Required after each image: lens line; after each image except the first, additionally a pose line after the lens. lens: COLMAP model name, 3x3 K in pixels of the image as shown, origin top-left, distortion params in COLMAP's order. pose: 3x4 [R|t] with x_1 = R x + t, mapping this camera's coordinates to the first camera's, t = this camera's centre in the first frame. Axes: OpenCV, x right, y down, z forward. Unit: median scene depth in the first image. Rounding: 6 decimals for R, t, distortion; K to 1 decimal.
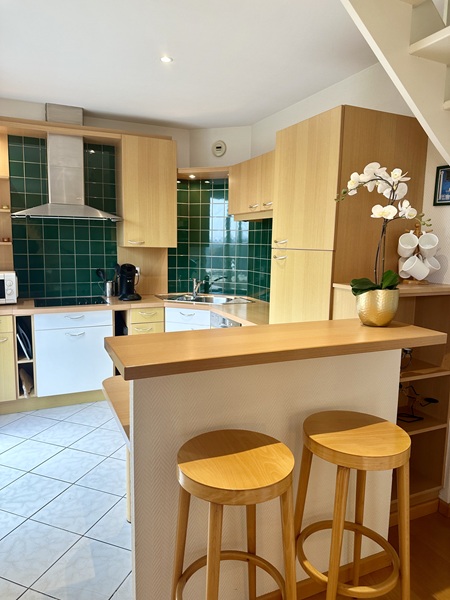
lens RADIAL K [[419.6, 0, 225.9], [0, 419.6, 299.2], [0, 0, 1]] dist [0.013030, -0.006126]
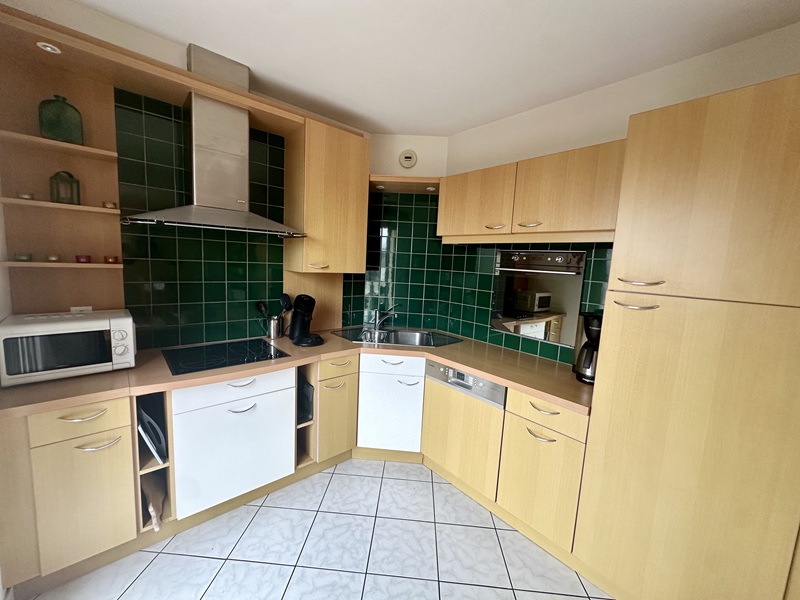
lens RADIAL K [[318.6, 0, 396.3], [0, 318.6, 300.3], [0, 0, 1]] dist [-0.006667, 0.001185]
pose [[0.958610, -0.005531, 0.284668, -0.261111], [0.006464, 0.999976, -0.002336, -0.079450], [-0.284648, 0.004080, 0.958623, 0.449247]]
